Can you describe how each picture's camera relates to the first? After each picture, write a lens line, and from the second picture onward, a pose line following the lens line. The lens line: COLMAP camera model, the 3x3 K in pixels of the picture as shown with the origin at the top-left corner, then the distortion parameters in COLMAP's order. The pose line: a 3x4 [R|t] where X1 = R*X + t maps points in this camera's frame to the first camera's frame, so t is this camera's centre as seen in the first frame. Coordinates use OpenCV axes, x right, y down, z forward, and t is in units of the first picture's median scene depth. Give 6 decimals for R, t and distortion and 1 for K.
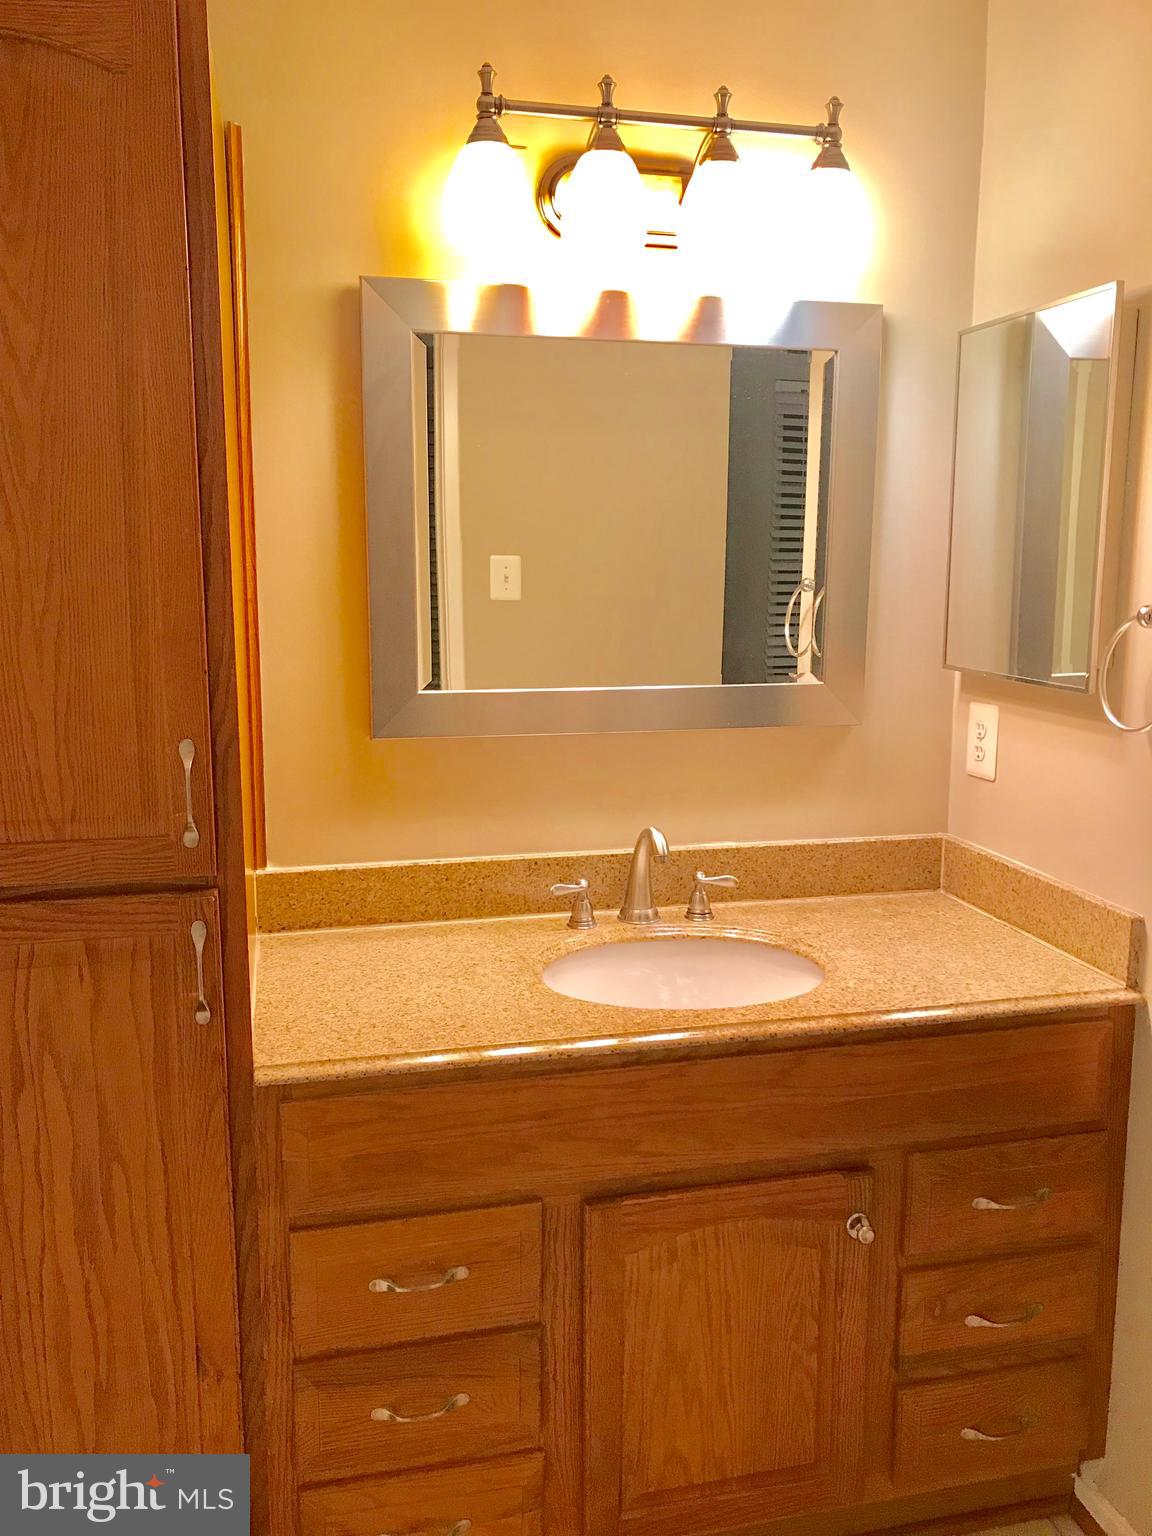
lens RADIAL K [[1262.9, 0, 573.7], [0, 1262.9, 764.7], [0, 0, 1]] dist [0.042788, -0.040972]
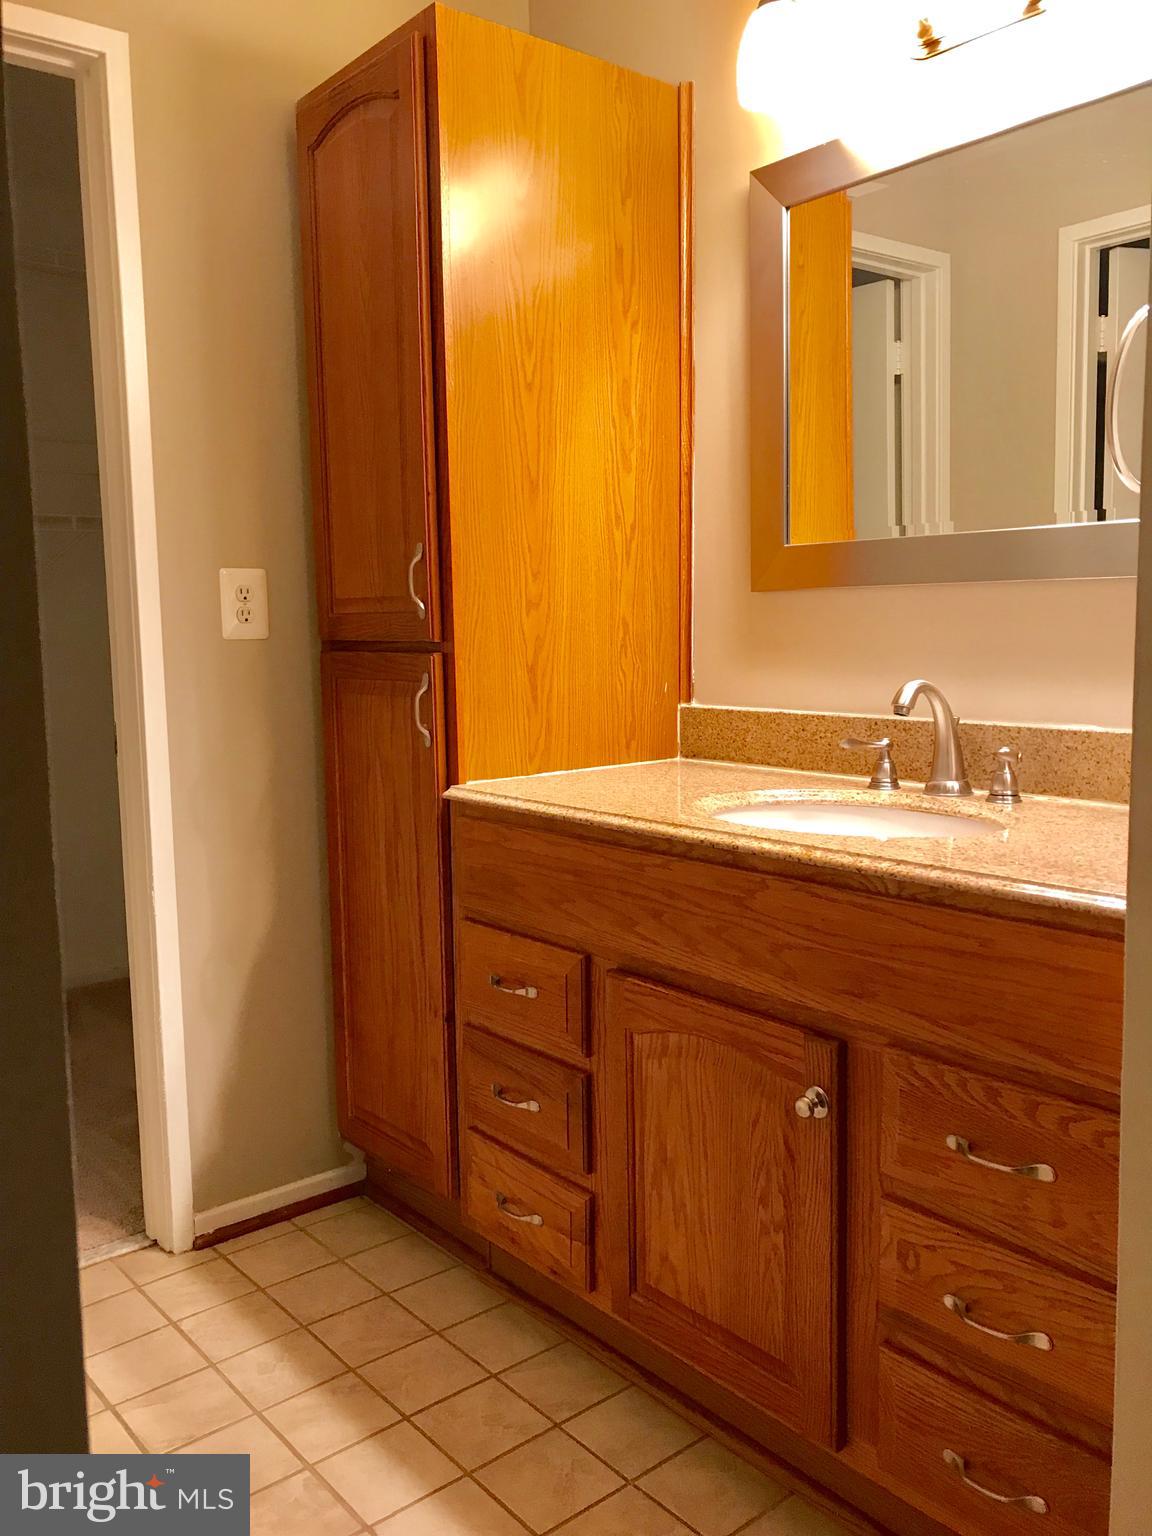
lens RADIAL K [[1262.9, 0, 571.6], [0, 1262.9, 766.1], [0, 0, 1]] dist [0.042788, -0.040972]
pose [[0.432862, 0.093434, -0.896605, 0.889749], [-0.136632, 0.989923, 0.037195, 0.127604], [0.891045, 0.106405, 0.441267, 0.443457]]
